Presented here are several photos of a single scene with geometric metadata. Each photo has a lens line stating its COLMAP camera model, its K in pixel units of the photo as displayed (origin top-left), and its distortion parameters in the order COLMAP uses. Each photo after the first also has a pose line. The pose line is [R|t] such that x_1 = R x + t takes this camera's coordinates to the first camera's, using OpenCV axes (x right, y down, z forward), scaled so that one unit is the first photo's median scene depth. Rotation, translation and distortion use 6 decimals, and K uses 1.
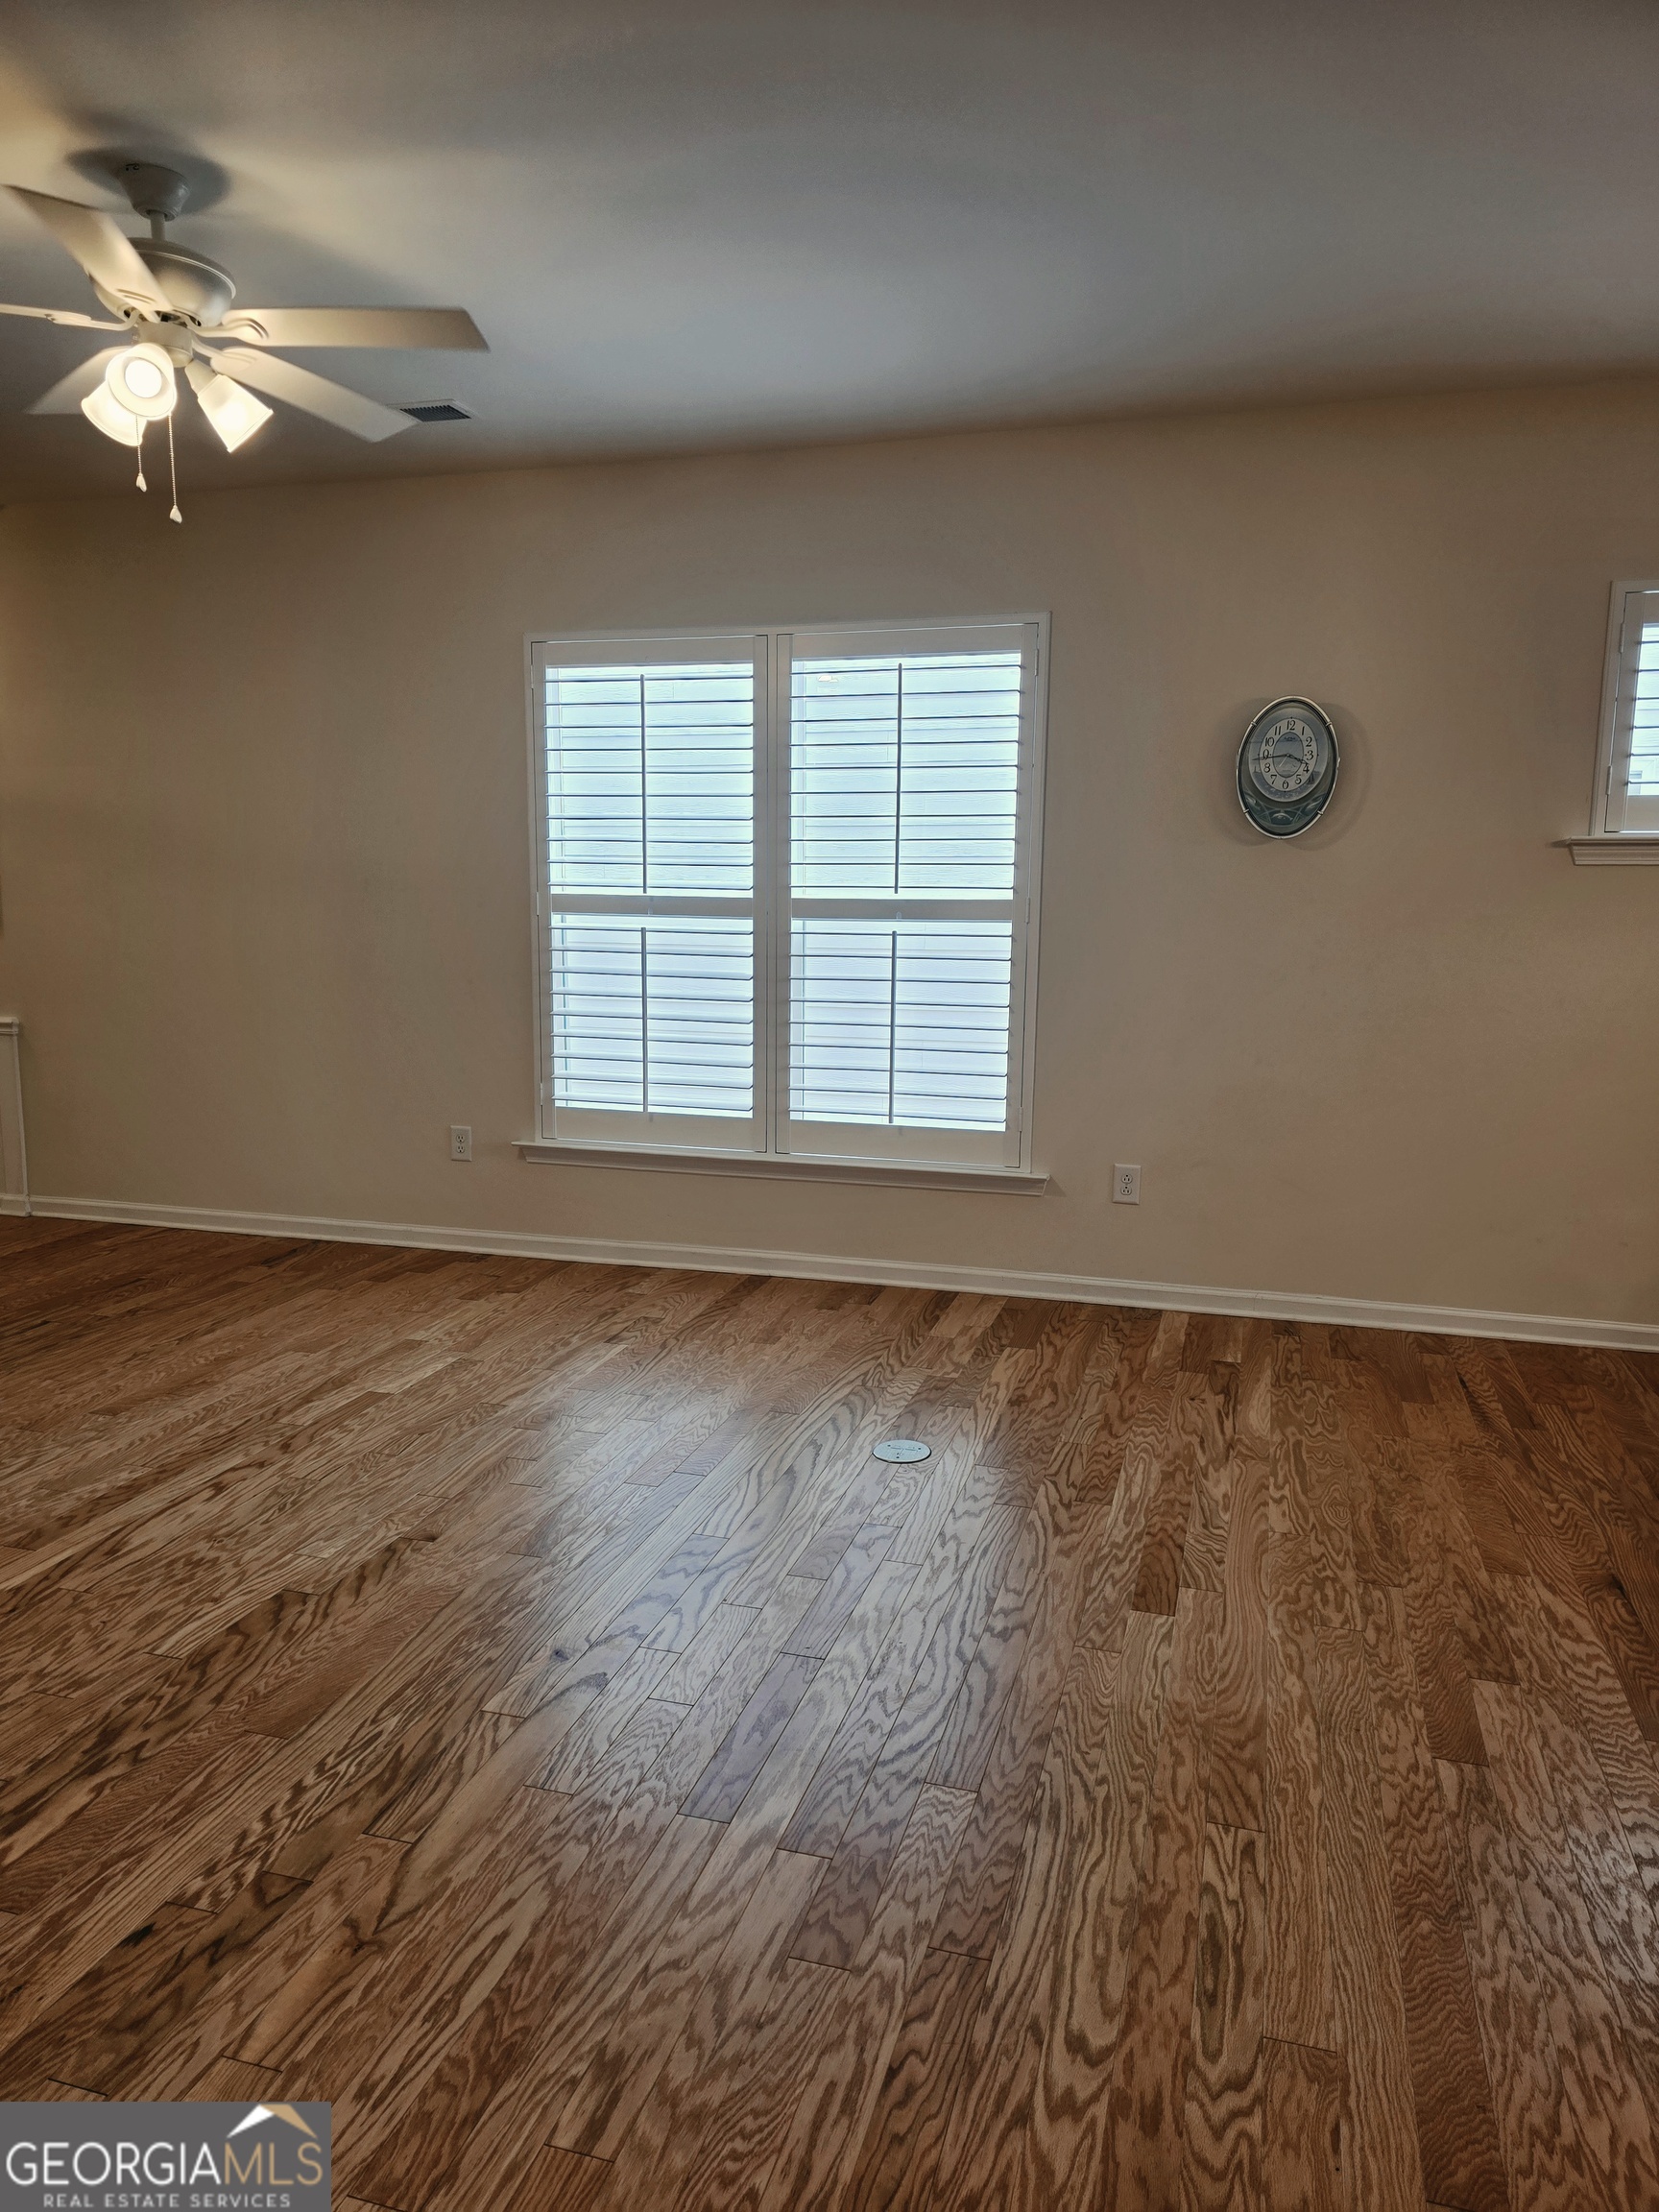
lens RADIAL K [[1492.1, 0, 853.4], [0, 1492.1, 1135.7], [0, 0, 1]] dist [0.055006, -0.051455]
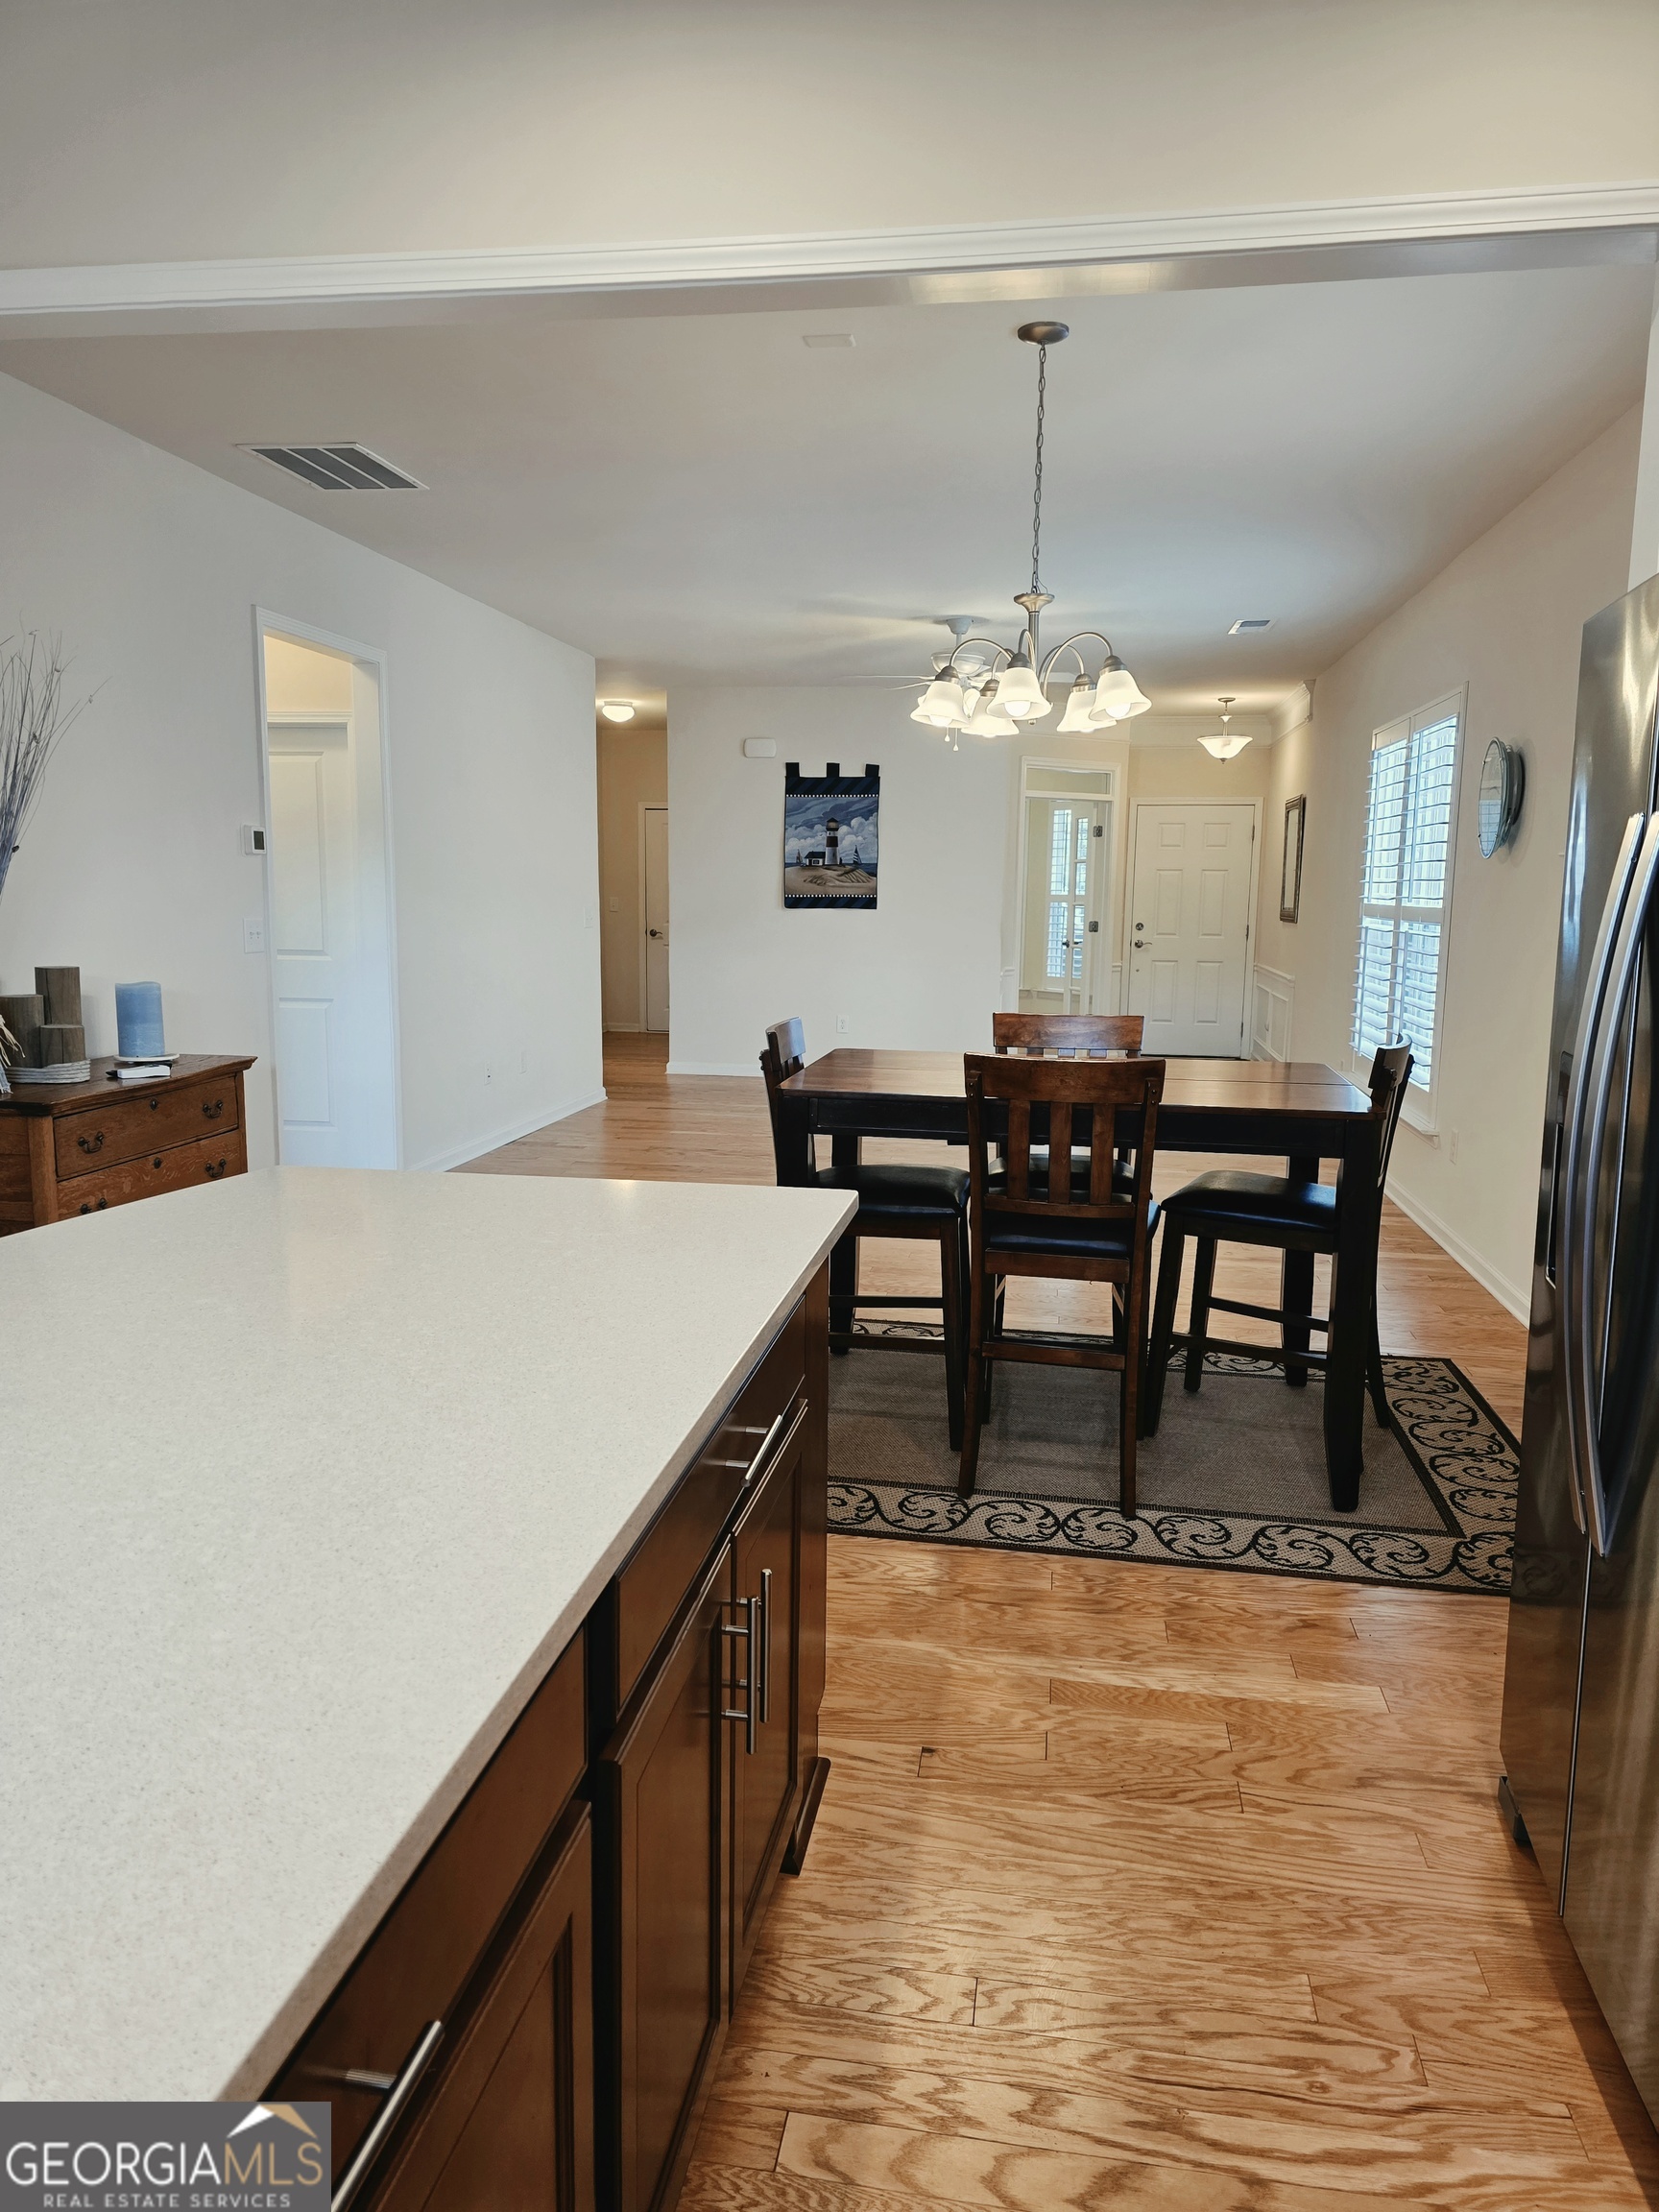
lens RADIAL K [[1492.1, 0, 812.7], [0, 1492.1, 1083.2], [0, 0, 1]] dist [0.055006, -0.051455]
pose [[0.111739, 0.123256, -0.986064, 1.268878], [-0.178573, 0.978616, 0.102090, -0.044855], [0.977561, 0.164677, 0.131360, 0.320269]]
